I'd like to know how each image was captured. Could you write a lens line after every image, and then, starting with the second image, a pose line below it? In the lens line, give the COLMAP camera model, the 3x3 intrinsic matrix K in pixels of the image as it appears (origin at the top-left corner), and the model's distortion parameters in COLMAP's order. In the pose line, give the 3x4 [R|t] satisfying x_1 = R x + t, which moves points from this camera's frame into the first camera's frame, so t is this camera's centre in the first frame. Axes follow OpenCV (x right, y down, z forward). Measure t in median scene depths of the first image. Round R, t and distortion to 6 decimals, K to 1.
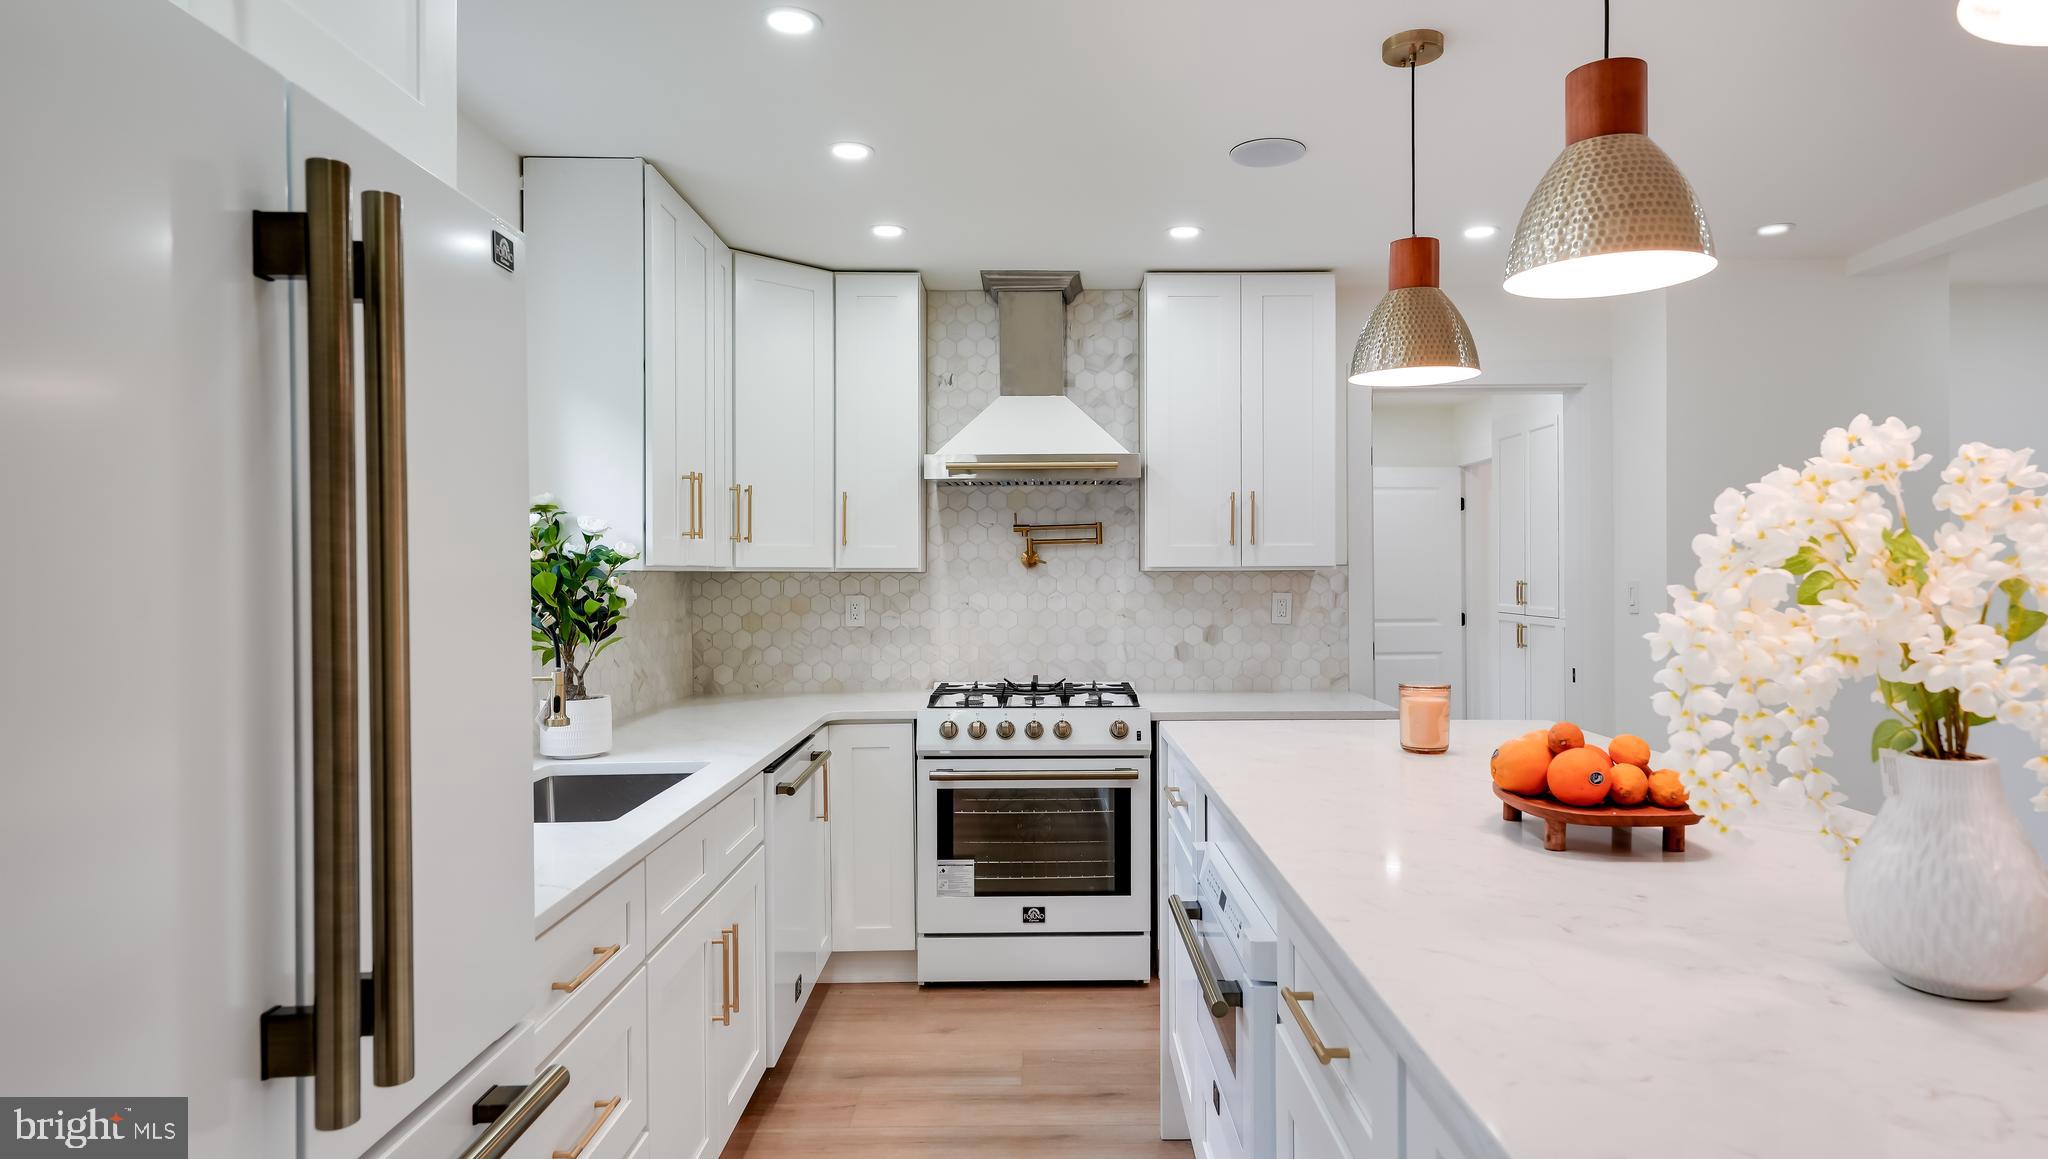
lens RADIAL K [[1170.5, 0, 1051.2], [0, 1170.5, 582.2], [0, 0, 1]] dist [0.029322, 0.000601]
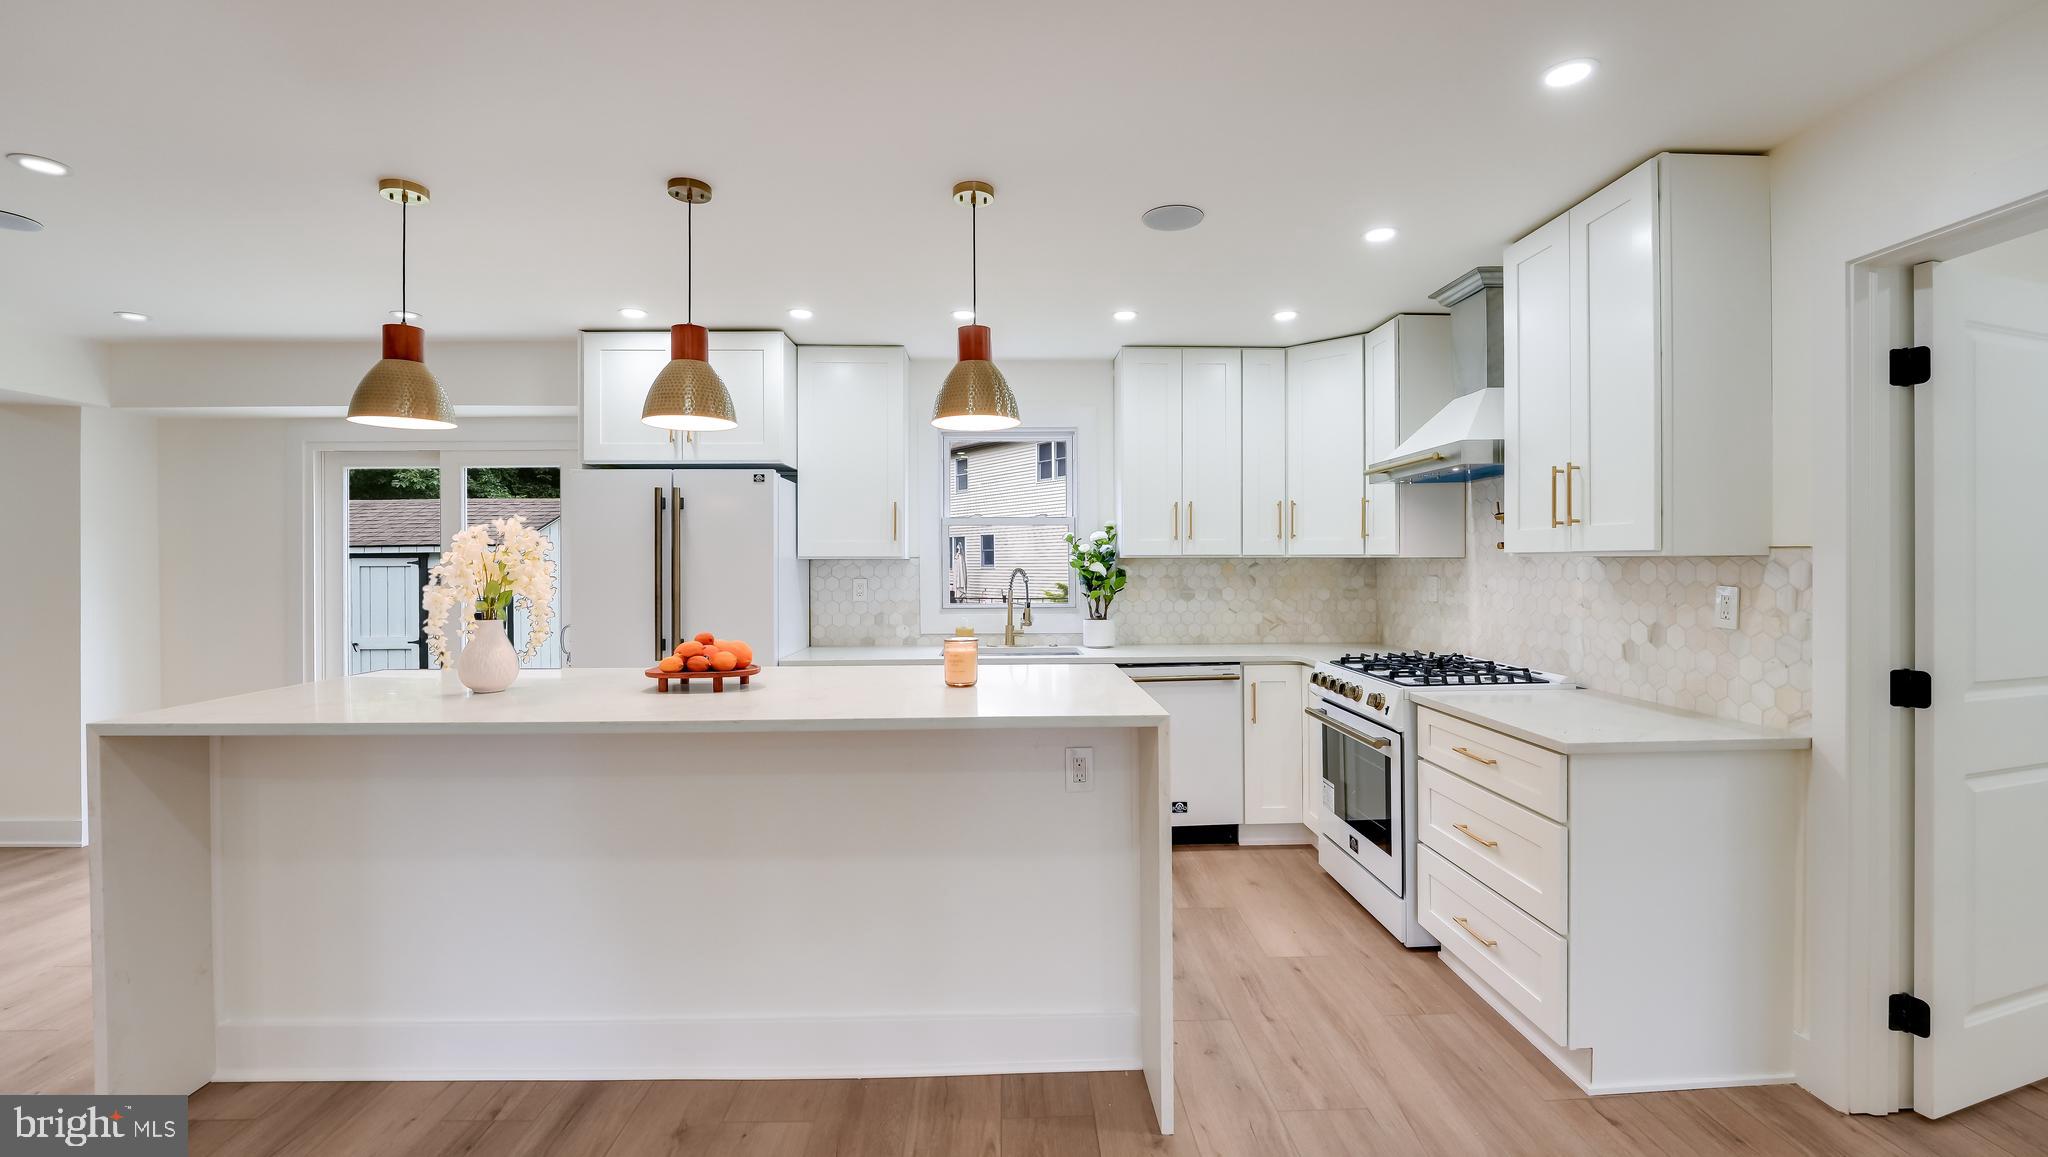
lens RADIAL K [[851.6, 0, 1034.5], [0, 851.6, 558.2], [0, 0, 1]] dist [-0.015023, 0.000063]
pose [[0.019273, 0.001680, -0.999813, 0.756605], [-0.004357, 0.999989, 0.001596, -0.007923], [0.999805, 0.004326, 0.019280, 0.585640]]
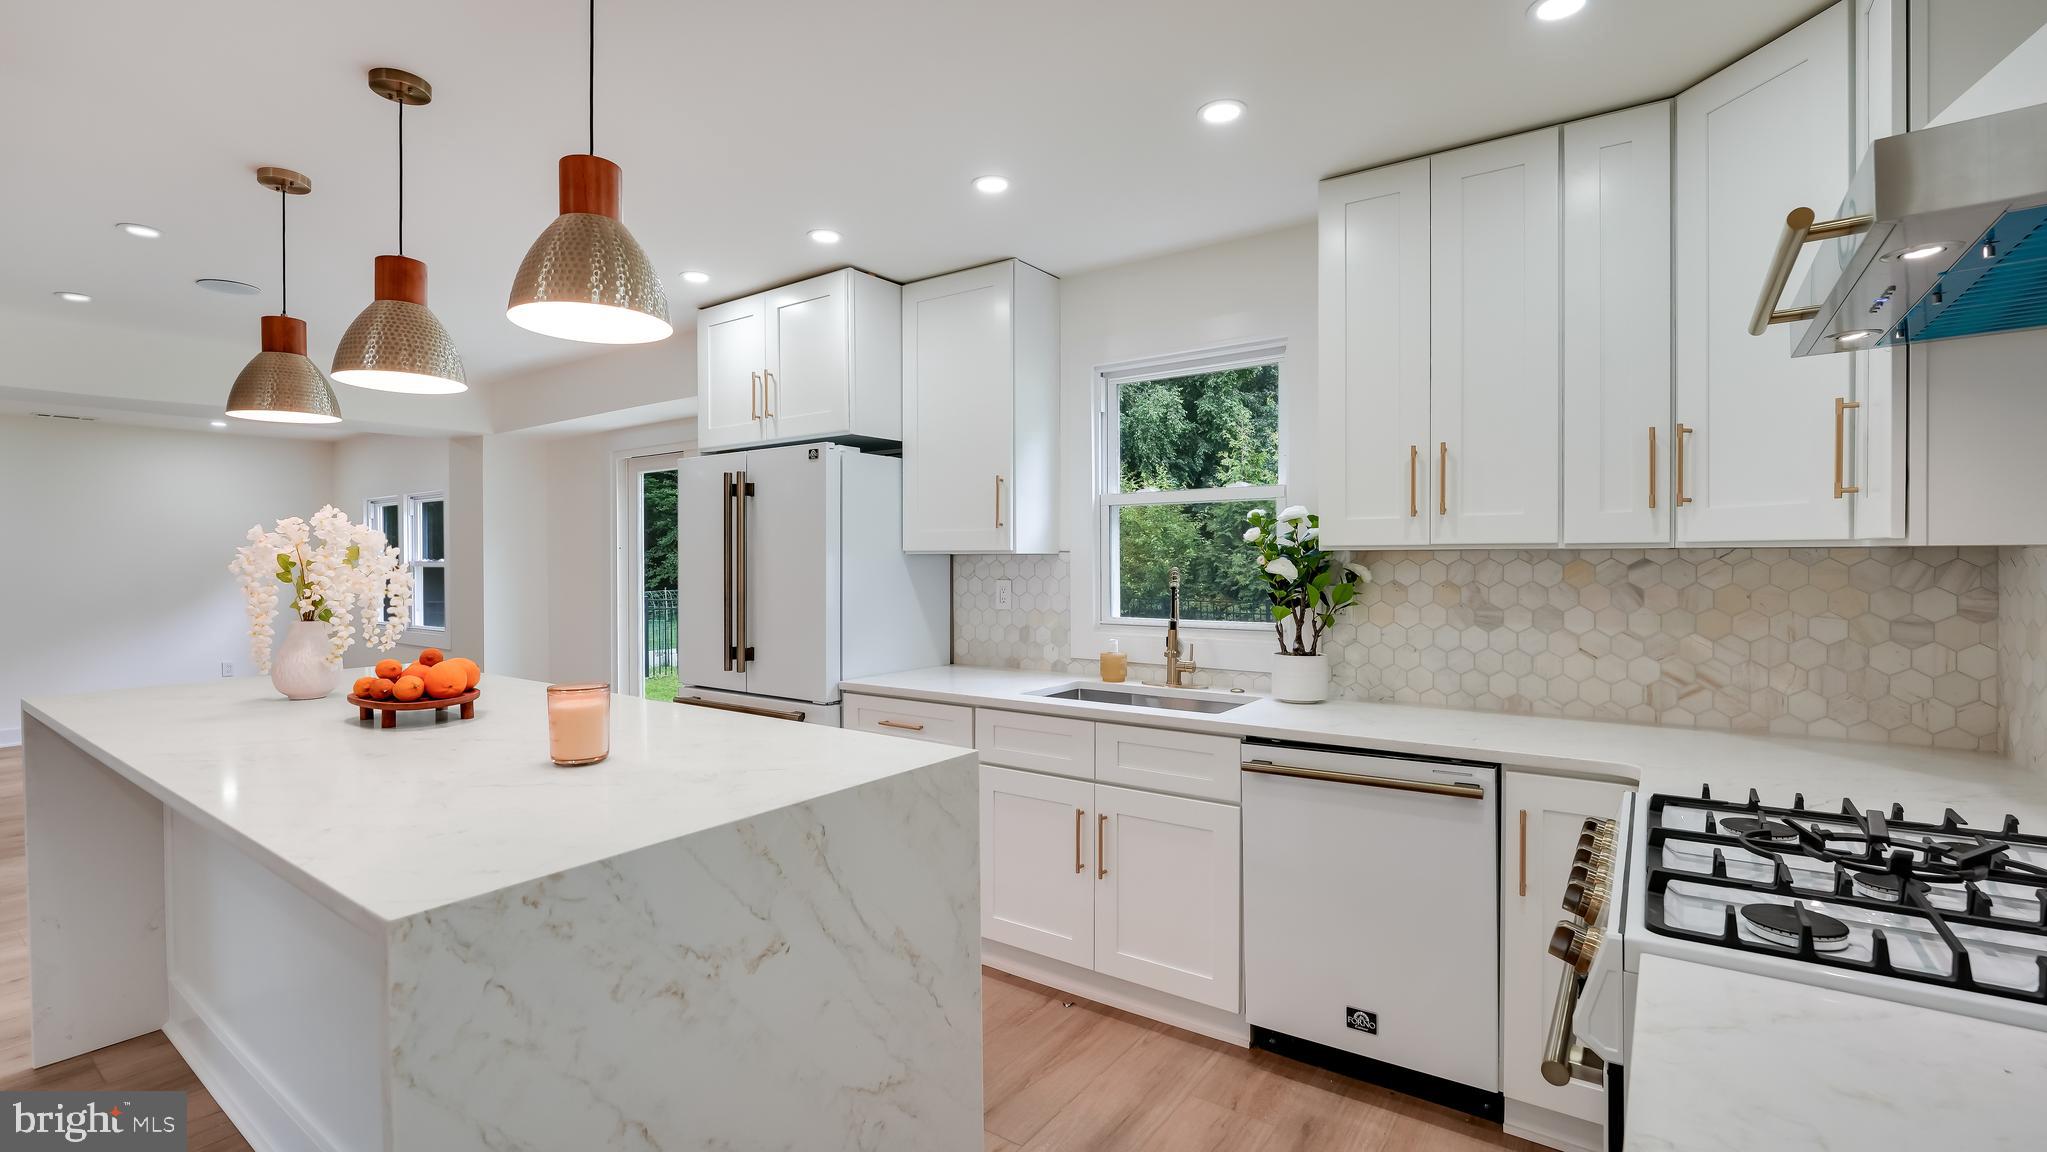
lens RADIAL K [[911.0, 0, 996.4], [0, 911.0, 564.5], [0, 0, 1]] dist [-0.014671, -0.000144]
pose [[-0.599665, 0.012114, -0.800159, 0.379742], [0.000234, 0.999888, 0.014962, -0.007029], [0.800251, 0.008785, -0.599601, 0.902012]]
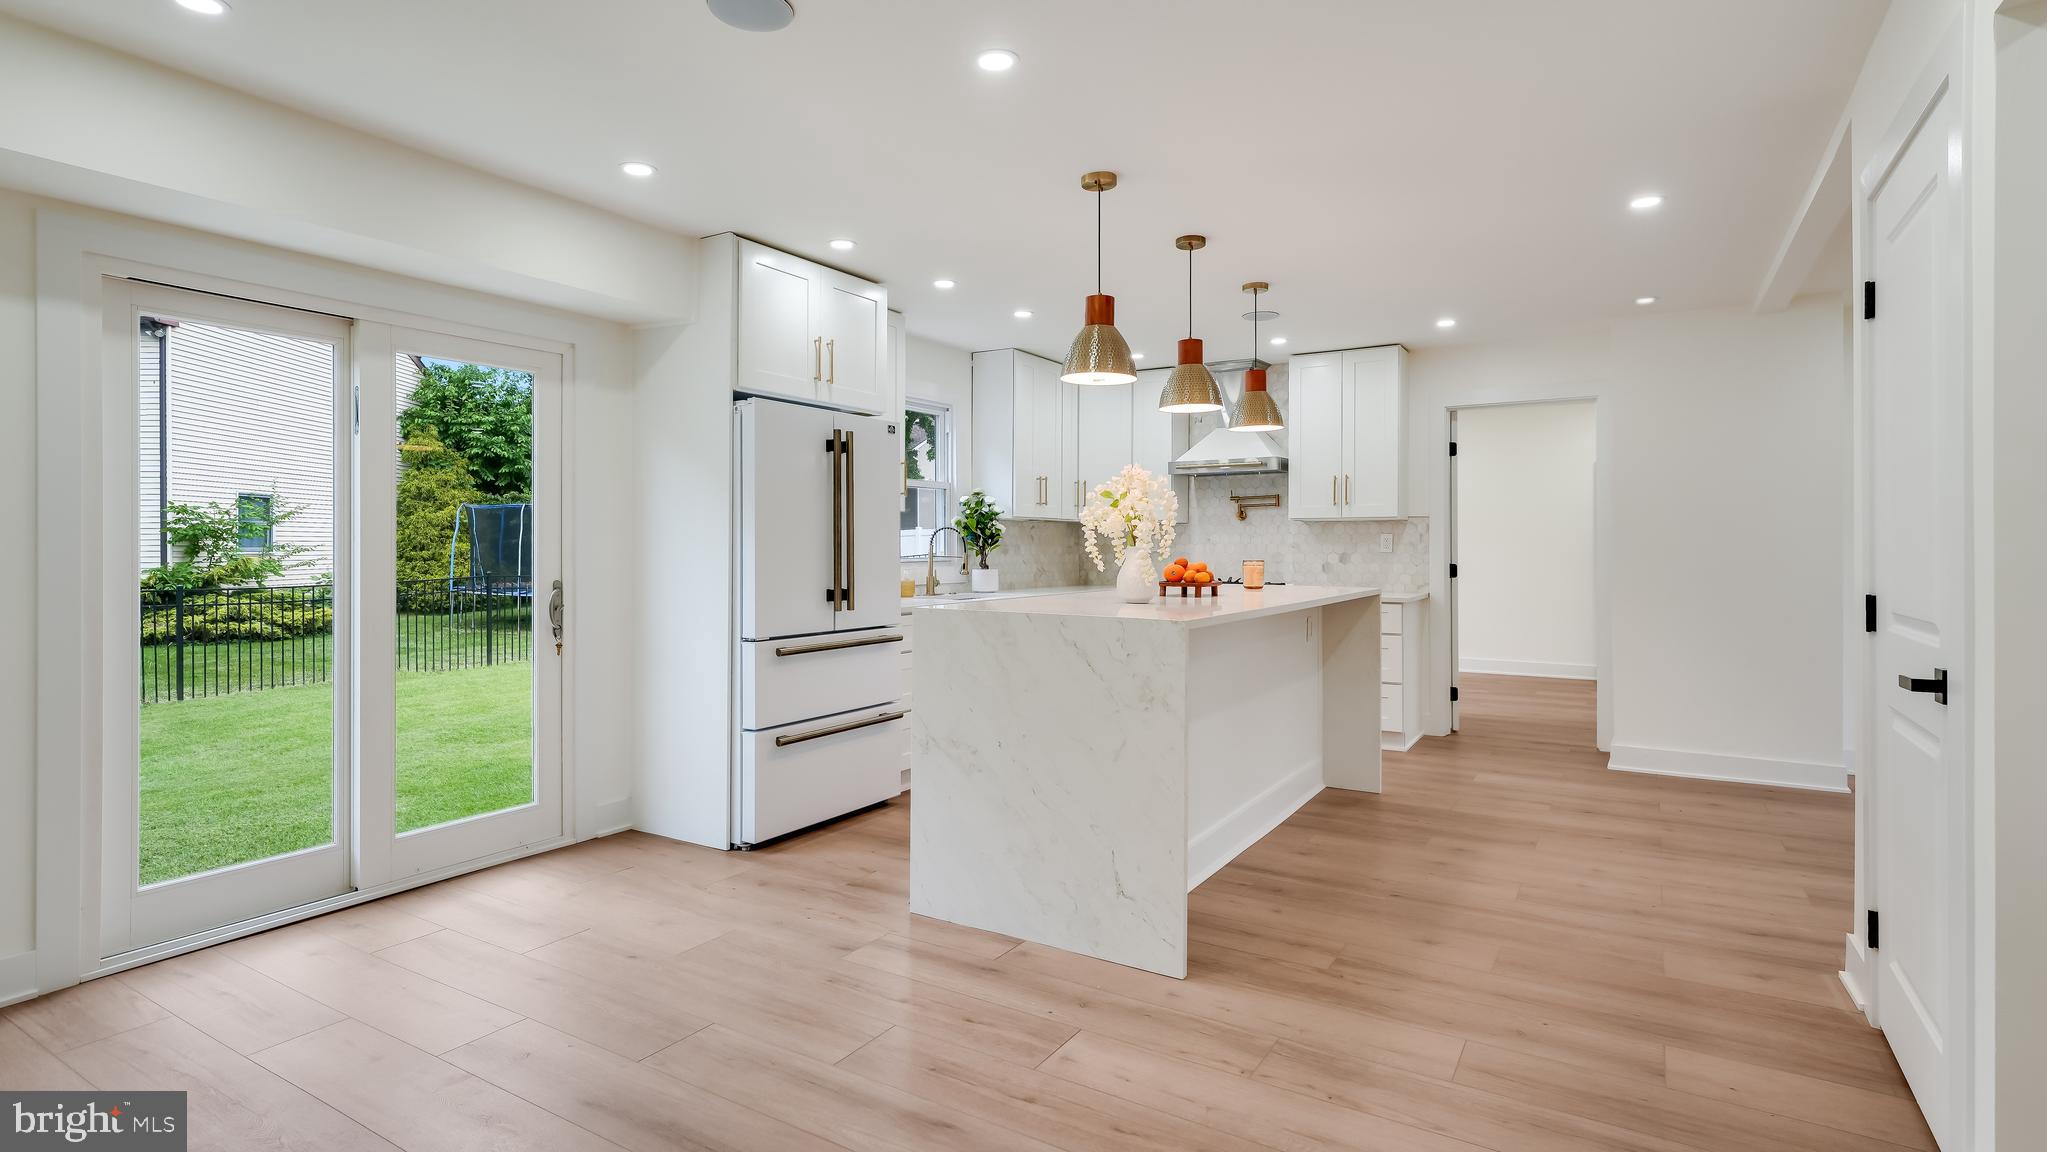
lens RADIAL K [[997.2, 0, 1035.4], [0, 997.2, 555.1], [0, 0, 1]] dist [0.020480, -0.000100]
pose [[0.850073, 0.010258, -0.526565, 0.552793], [-0.008904, 0.999947, 0.005105, 0.038920], [0.526590, 0.000349, 0.850119, -0.511947]]
